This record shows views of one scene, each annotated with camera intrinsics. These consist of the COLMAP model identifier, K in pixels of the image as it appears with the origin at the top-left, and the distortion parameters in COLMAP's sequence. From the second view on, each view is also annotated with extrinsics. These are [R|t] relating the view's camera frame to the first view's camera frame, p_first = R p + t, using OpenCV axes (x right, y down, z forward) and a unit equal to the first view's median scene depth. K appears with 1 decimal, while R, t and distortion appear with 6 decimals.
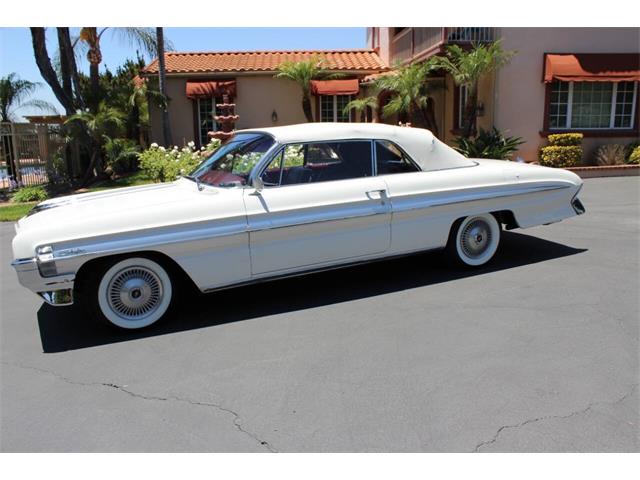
lens RADIAL K [[575.5, 0, 320.0], [0, 575.5, 240.0], [0, 0, 1]] dist [-0.125594, 0.137019]
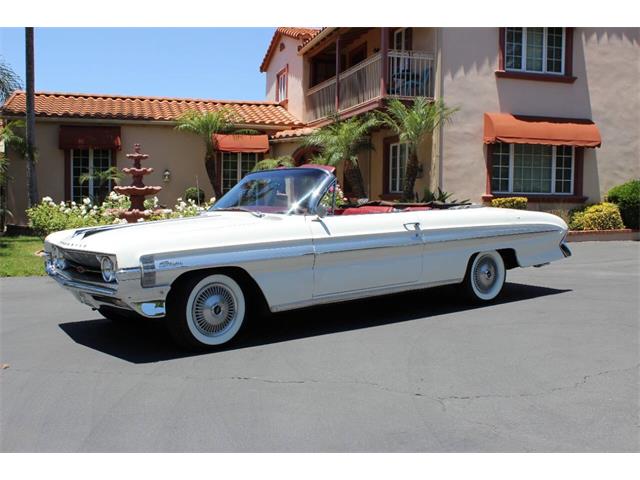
lens RADIAL K [[791.1, 0, 320.0], [0, 791.1, 240.0], [0, 0, 1]] dist [-0.076200, 0.079161]
pose [[0.969806, 0.013874, 0.243482, -0.187363], [0.024373, 0.987868, -0.153369, 0.073710], [-0.242656, 0.154673, 0.957703, -0.167397]]
